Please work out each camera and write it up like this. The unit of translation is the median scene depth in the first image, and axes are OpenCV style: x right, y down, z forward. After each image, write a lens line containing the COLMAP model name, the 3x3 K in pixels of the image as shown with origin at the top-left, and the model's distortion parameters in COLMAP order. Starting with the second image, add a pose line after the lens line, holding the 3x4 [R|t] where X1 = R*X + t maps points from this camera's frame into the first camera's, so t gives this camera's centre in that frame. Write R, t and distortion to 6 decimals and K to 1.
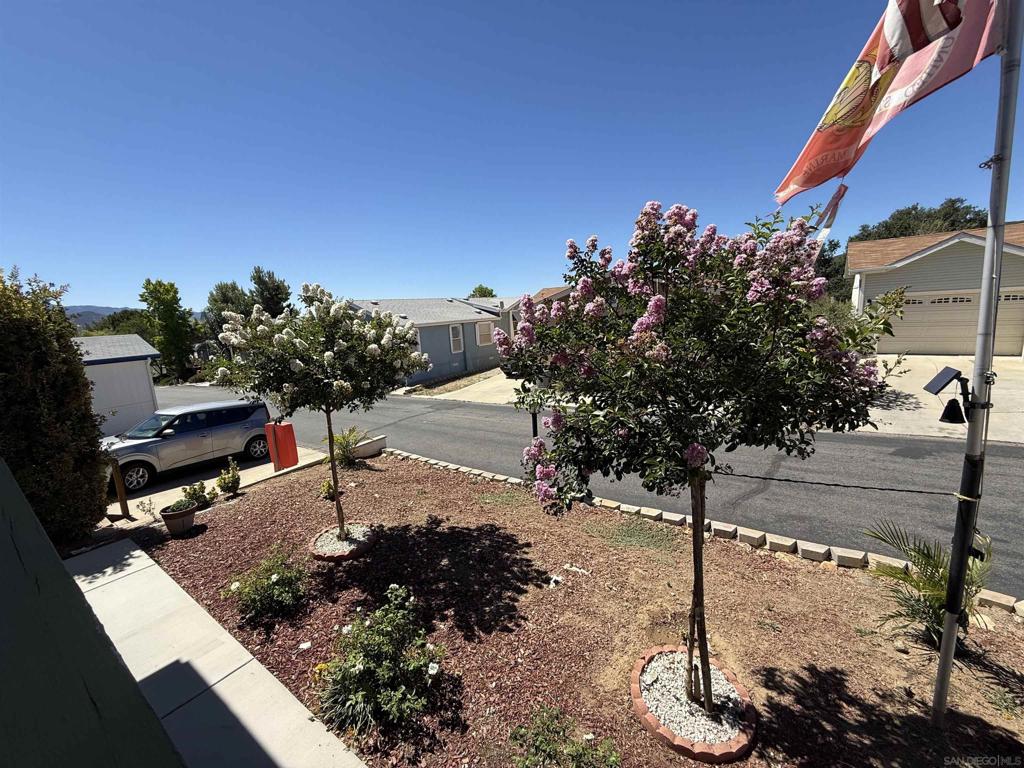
lens RADIAL K [[422.1, 0, 510.1], [0, 422.1, 388.1], [0, 0, 1]] dist [-0.000275, 0.000223]
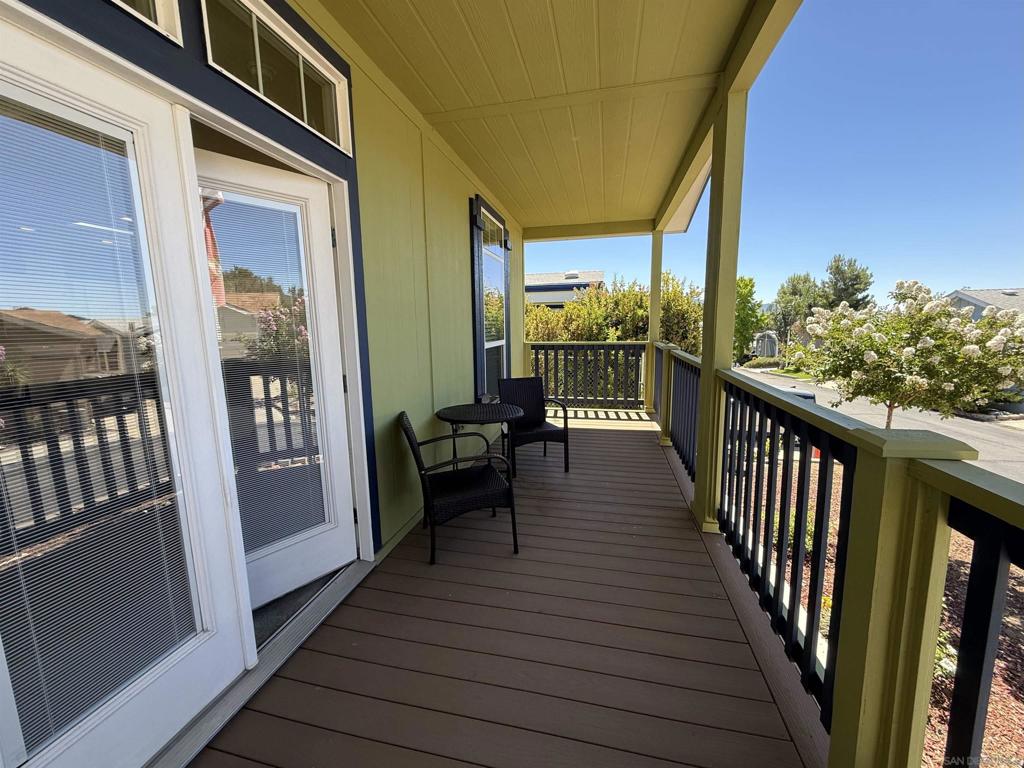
lens RADIAL K [[422.1, 0, 510.1], [0, 422.1, 388.1], [0, 0, 1]] dist [-0.000275, 0.000223]
pose [[0.395718, 0.188299, -0.898861, 0.125500], [-0.172226, 0.976605, 0.128764, 0.044065], [0.902078, 0.103853, 0.418890, -0.294166]]
